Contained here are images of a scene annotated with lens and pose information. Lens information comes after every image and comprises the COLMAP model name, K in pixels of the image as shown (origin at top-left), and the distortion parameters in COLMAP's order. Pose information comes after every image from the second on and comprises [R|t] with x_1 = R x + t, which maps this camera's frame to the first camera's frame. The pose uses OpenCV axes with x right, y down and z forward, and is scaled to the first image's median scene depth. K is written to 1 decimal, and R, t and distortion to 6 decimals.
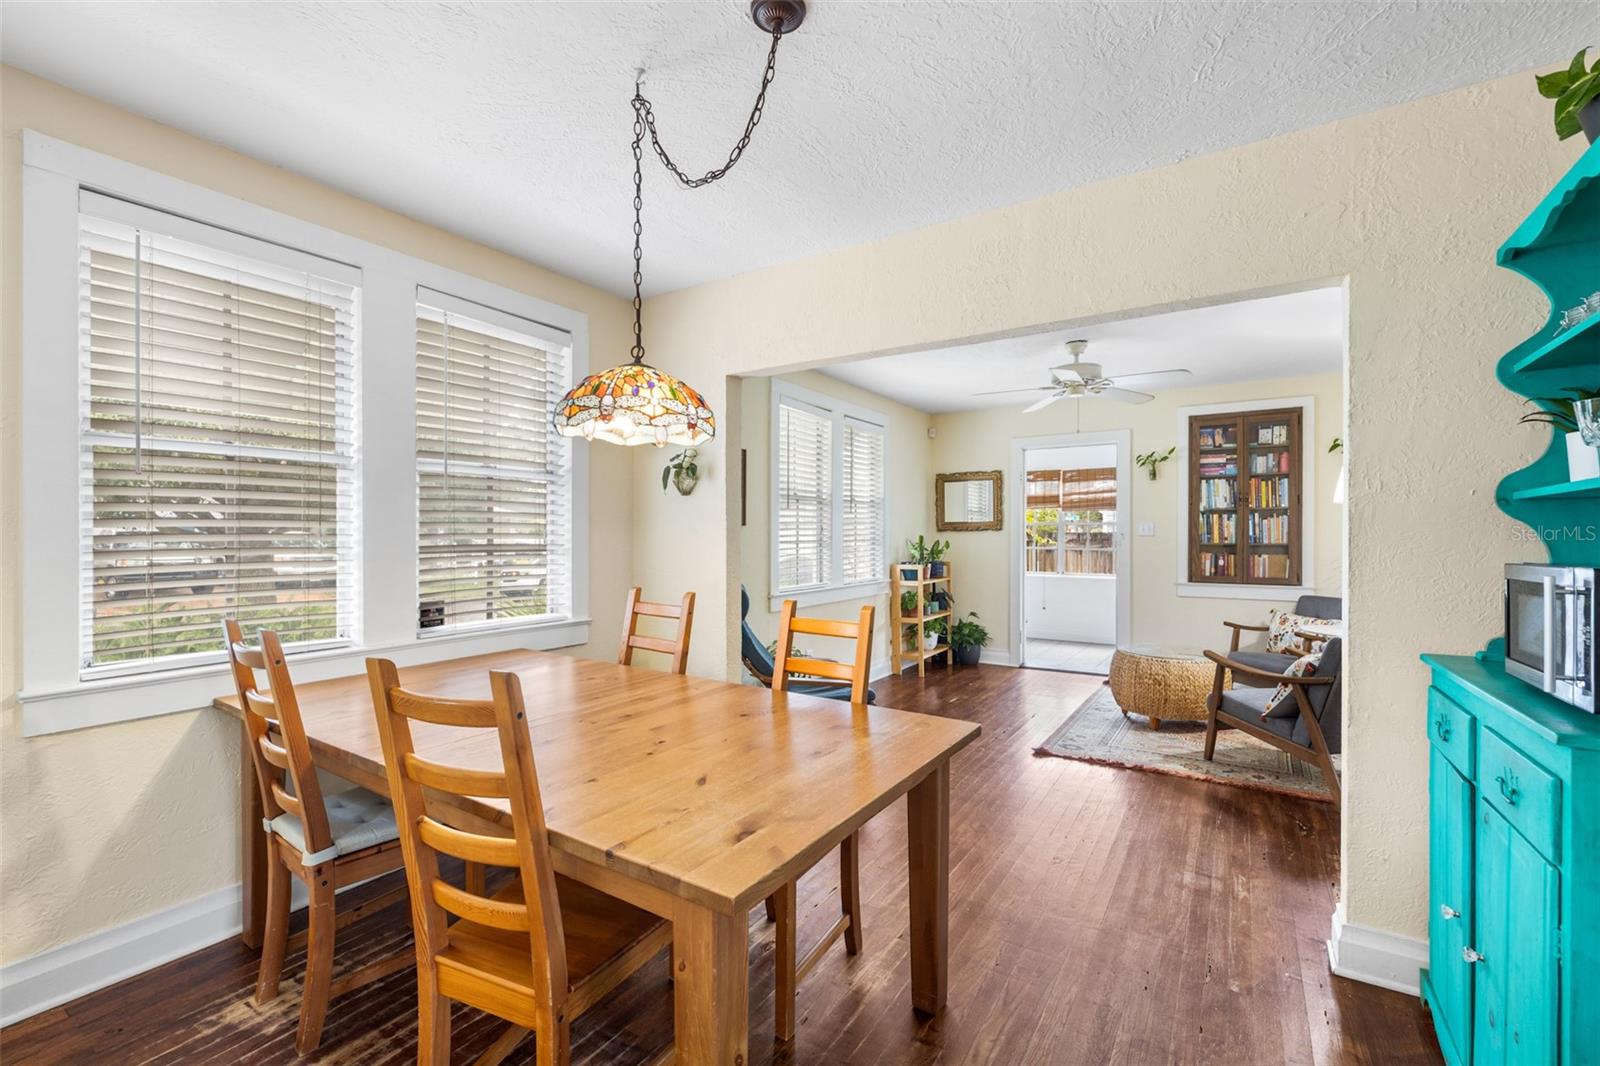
lens RADIAL K [[676.6, 0, 798.0], [0, 676.6, 541.0], [0, 0, 1]] dist [0.001738, -0.000164]
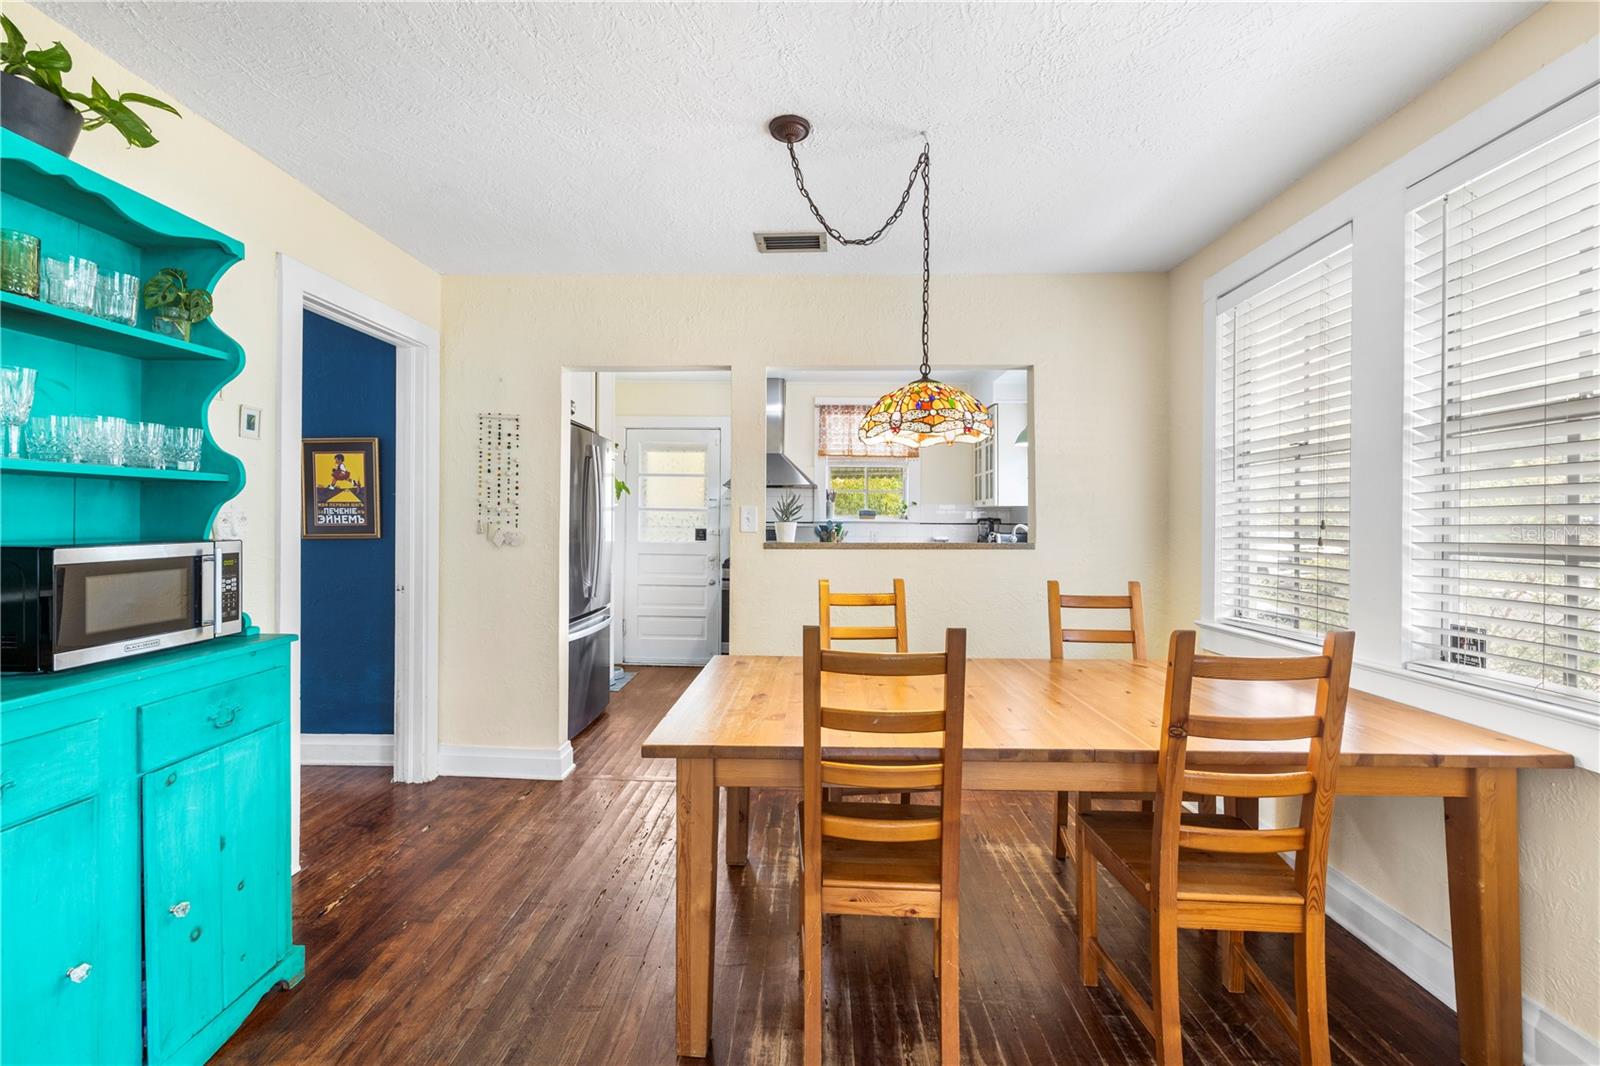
lens RADIAL K [[676.6, 0, 794.0], [0, 676.6, 523.1], [0, 0, 1]] dist [0.001738, -0.000164]
pose [[-0.852474, -0.008499, -0.522701, 0.183086], [-0.013403, 0.999894, 0.005600, -0.003809], [0.522598, 0.011780, -0.852498, 0.602985]]
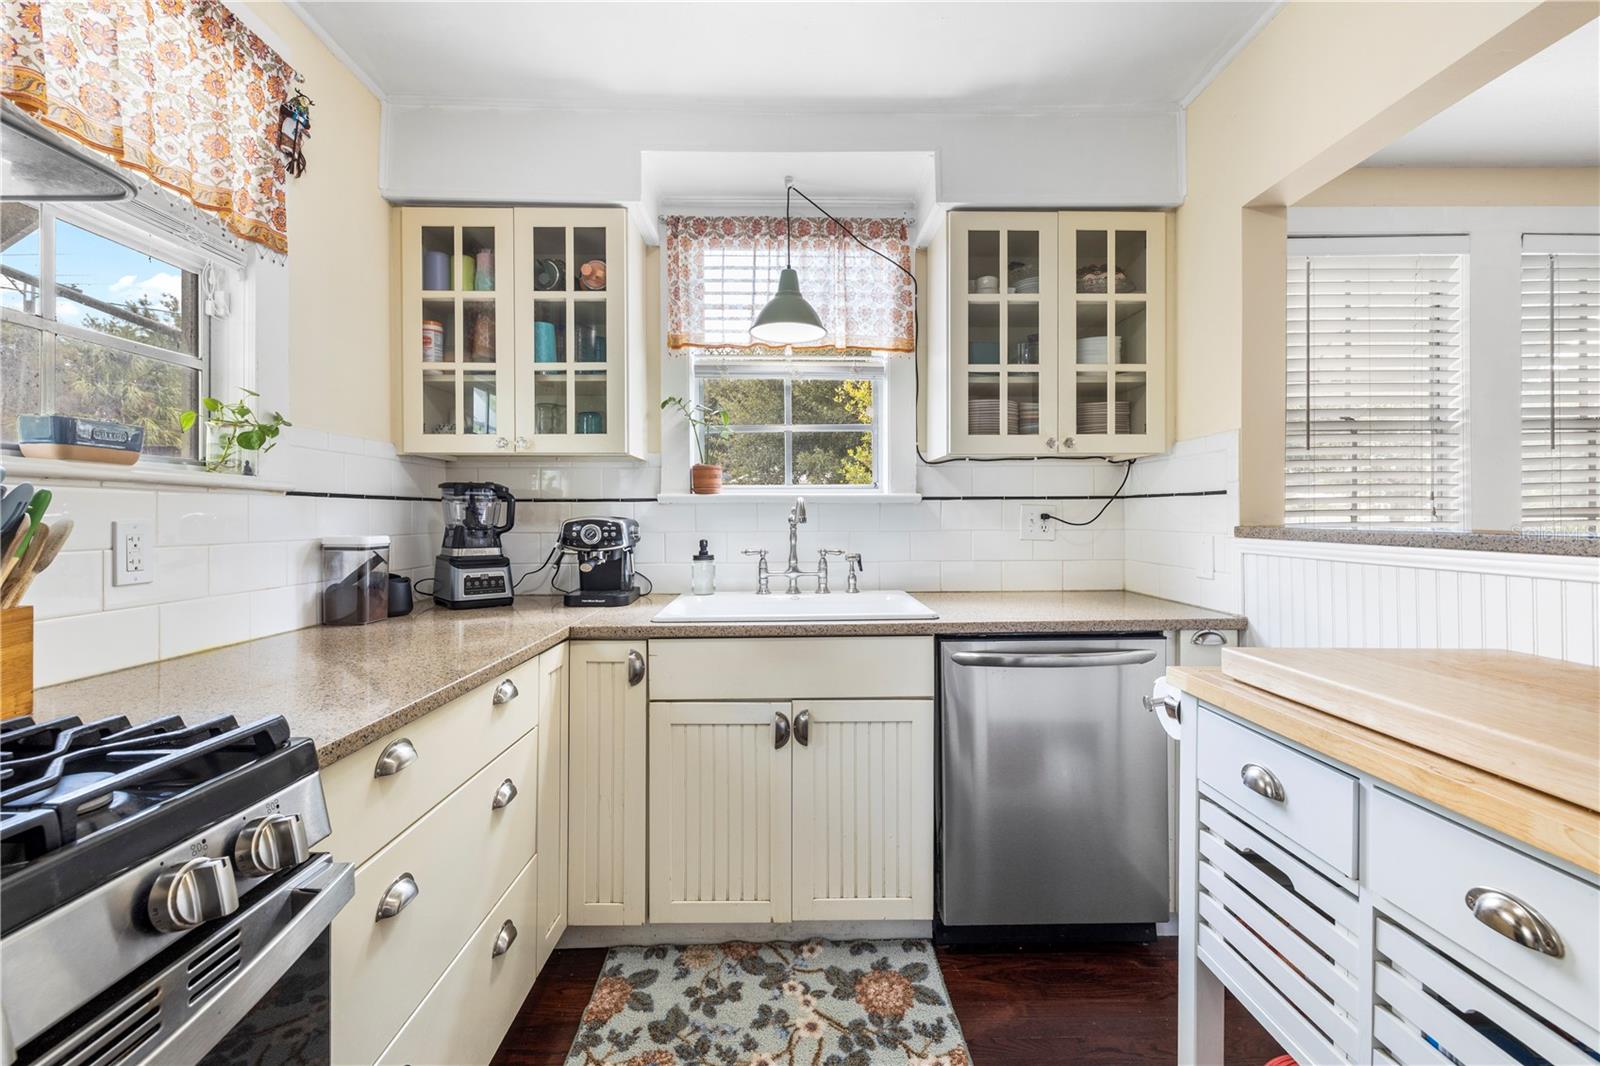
lens RADIAL K [[676.6, 0, 799.8], [0, 676.6, 515.9], [0, 0, 1]] dist [0.001738, -0.000164]
pose [[0.560798, -0.004850, -0.827938, -0.162179], [-0.001298, 0.999976, -0.006737, 0.012182], [0.827952, 0.004853, 0.560779, -0.175440]]
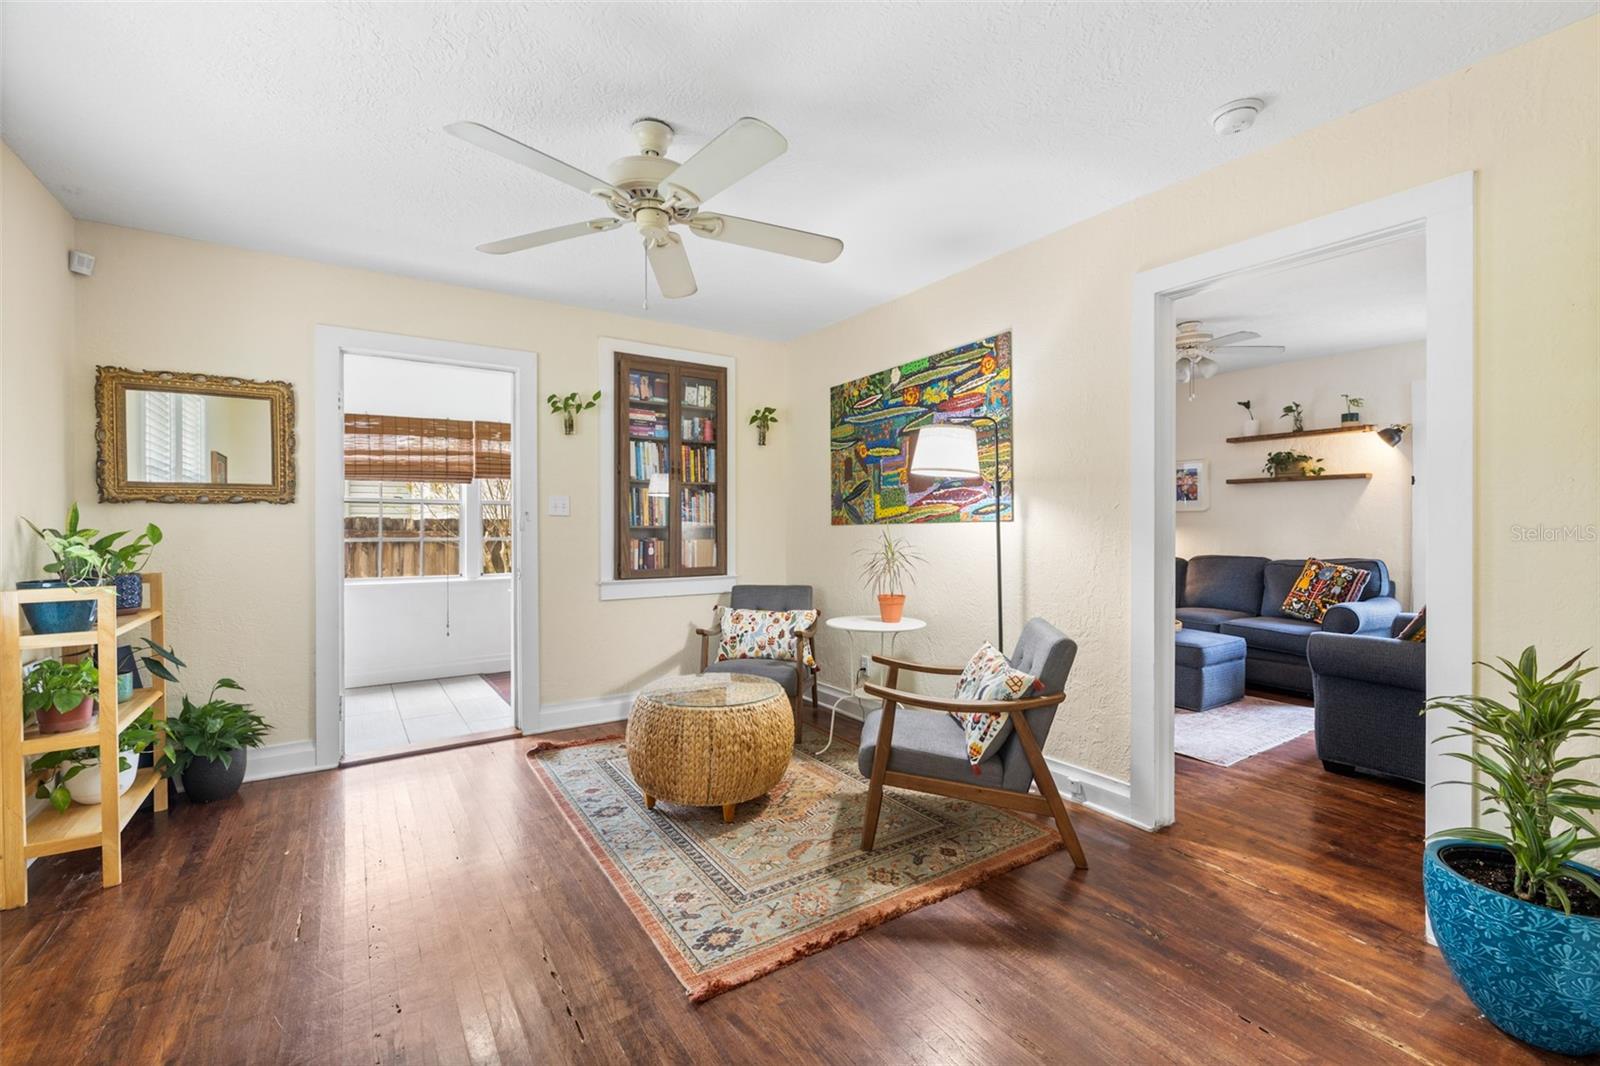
lens RADIAL K [[676.6, 0, 793.7], [0, 676.6, 531.5], [0, 0, 1]] dist [0.001738, -0.000164]
pose [[0.395566, -0.006822, 0.918412, -0.014011], [0.010401, 0.999942, 0.002947, 0.008646], [-0.918379, 0.008387, 0.395614, 0.548023]]
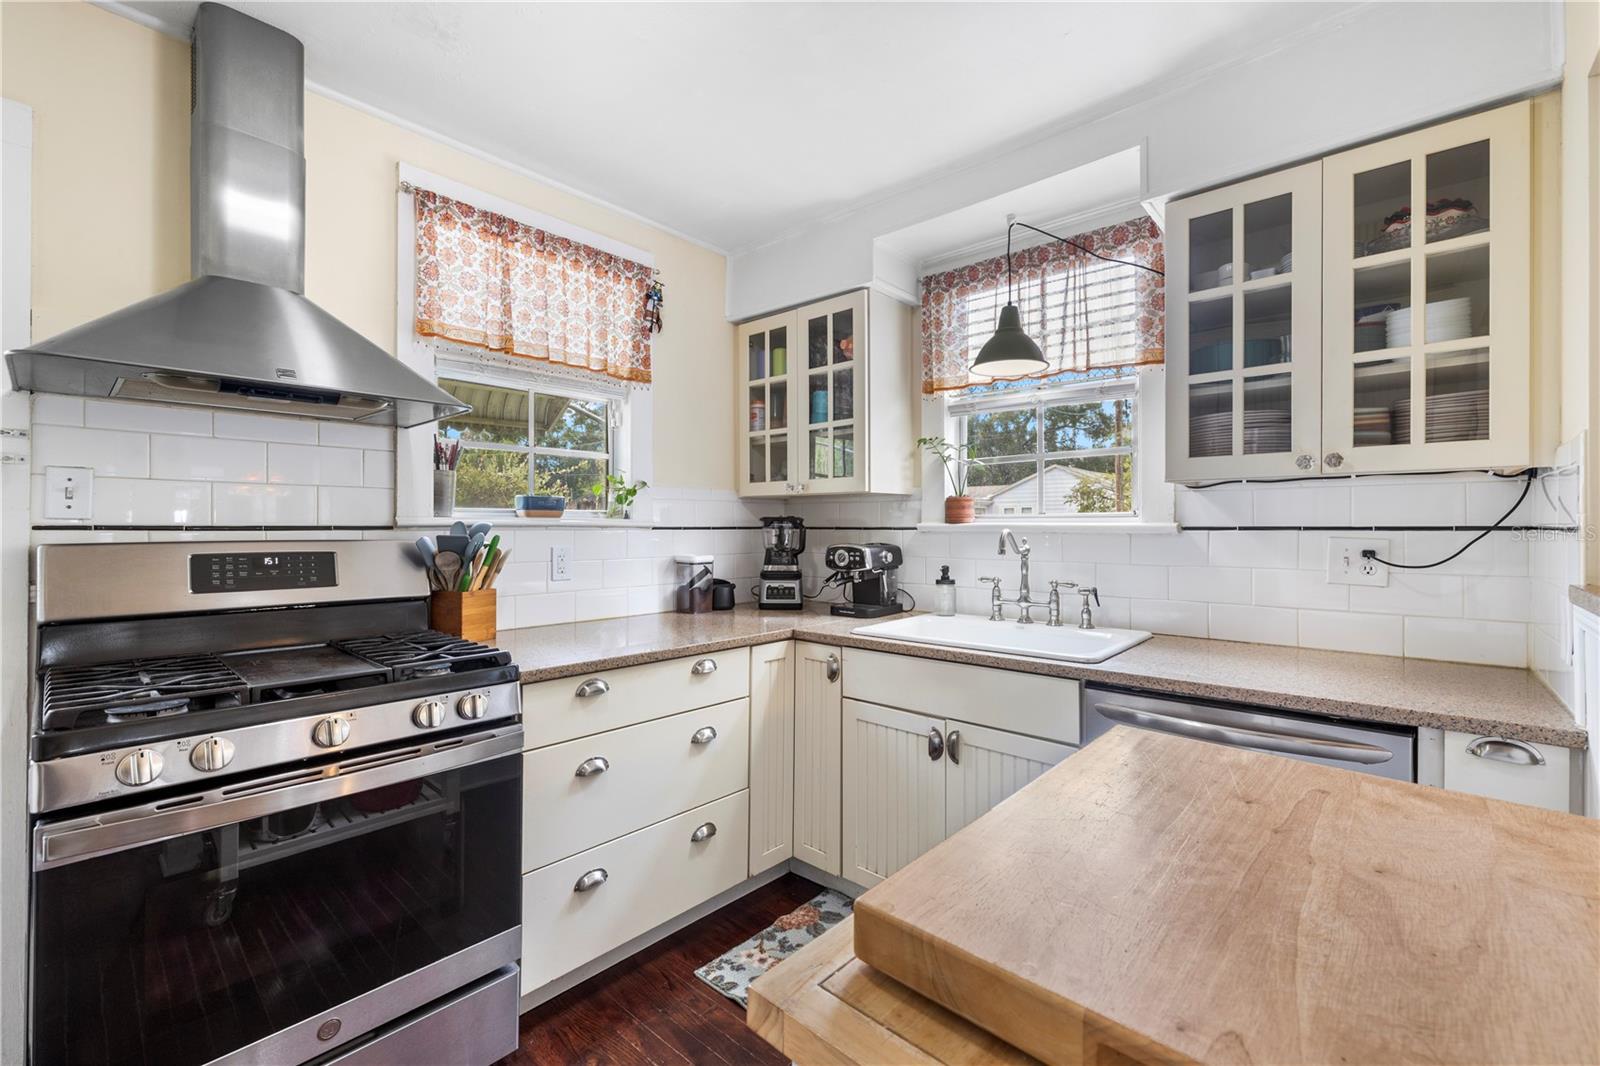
lens RADIAL K [[676.6, 0, 802.6], [0, 676.6, 525.7], [0, 0, 1]] dist [0.001738, -0.000164]
pose [[-0.149980, -0.004093, -0.988681, -0.071240], [-0.009156, 0.999954, -0.002751, -0.001091], [0.988647, 0.008640, -0.150011, -0.014992]]
